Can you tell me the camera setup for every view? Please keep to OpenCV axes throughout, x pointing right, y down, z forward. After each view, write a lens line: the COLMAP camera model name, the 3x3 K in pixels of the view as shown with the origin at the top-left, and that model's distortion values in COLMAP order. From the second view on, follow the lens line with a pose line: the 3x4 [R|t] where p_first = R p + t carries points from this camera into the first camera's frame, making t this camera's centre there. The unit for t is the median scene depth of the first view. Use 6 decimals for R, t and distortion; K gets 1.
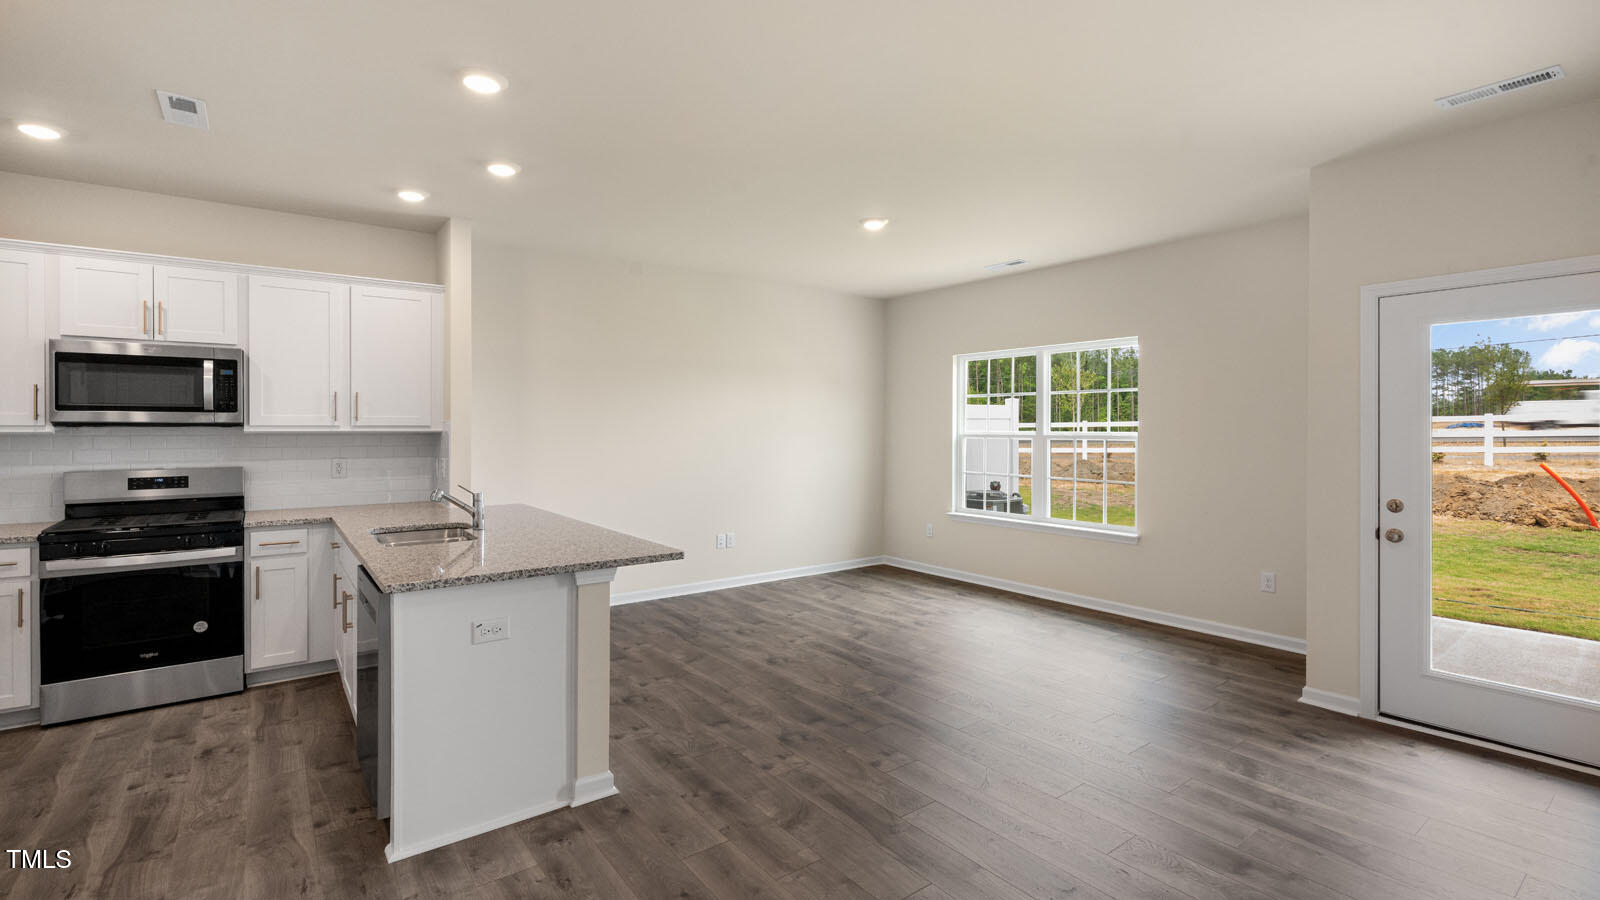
lens RADIAL K [[724.2, 0, 809.9], [0, 724.2, 430.2], [0, 0, 1]] dist [-0.009614, 0.002786]
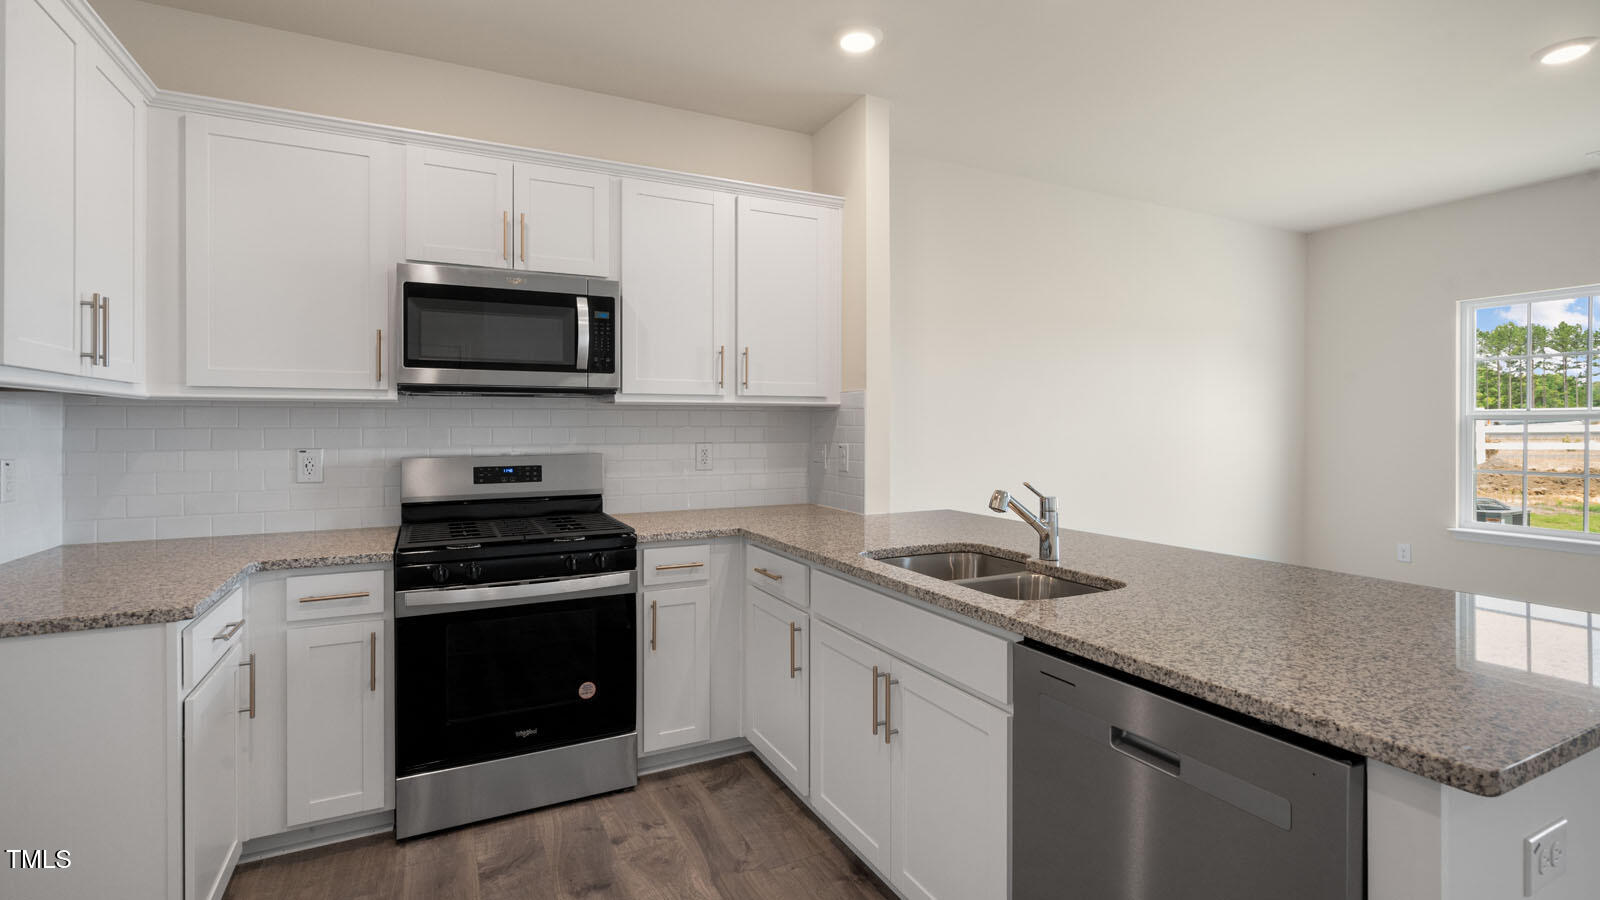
lens RADIAL K [[724.2, 0, 794.6], [0, 724.2, 426.9], [0, 0, 1]] dist [-0.009614, 0.002786]
pose [[0.982891, -0.002484, -0.184171, -0.511967], [0.002152, 0.999996, -0.001998, 0.028991], [0.184175, 0.001567, 0.982892, 0.360402]]
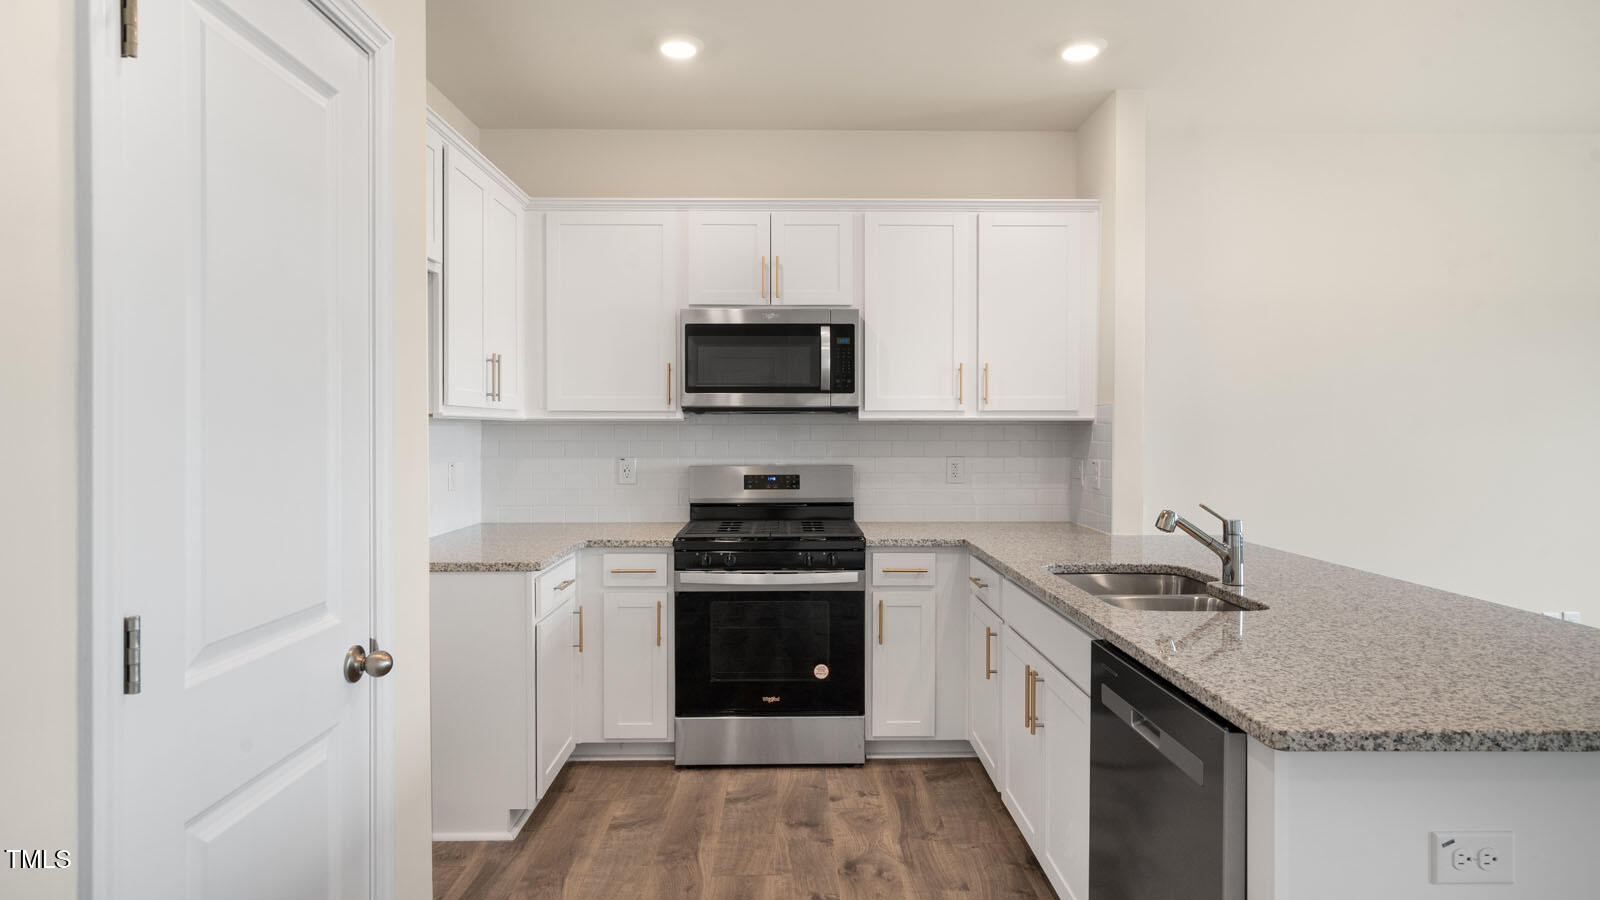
lens RADIAL K [[855.7, 0, 797.7], [0, 855.7, 442.9], [0, 0, 1]] dist [-0.015186, -0.003615]
pose [[0.803488, 0.007333, -0.595275, -0.313141], [-0.001556, 0.999947, 0.010217, 0.019105], [0.595319, -0.007283, 0.803457, 0.244738]]
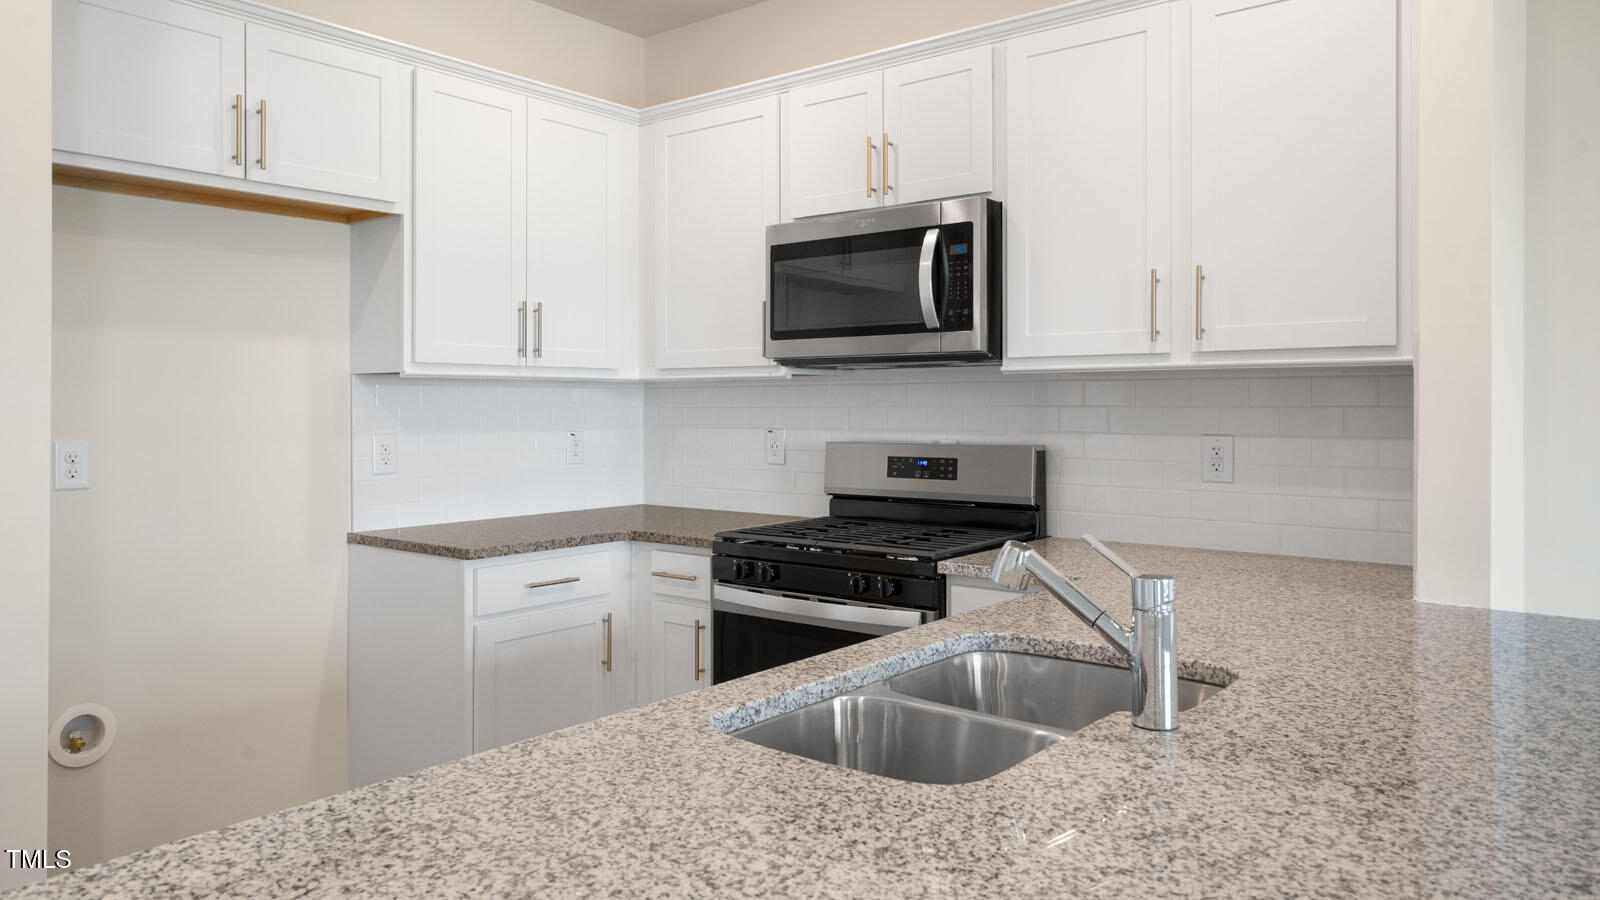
lens RADIAL K [[1083.2, 0, 794.1], [0, 1083.2, 405.3], [0, 0, 1]] dist [-0.001525, 0.001337]
pose [[0.239436, 0.000230, -0.970912, -0.125339], [-0.001635, 0.999999, -0.000166, 0.026232], [0.970911, 0.001627, 0.239436, 0.732429]]
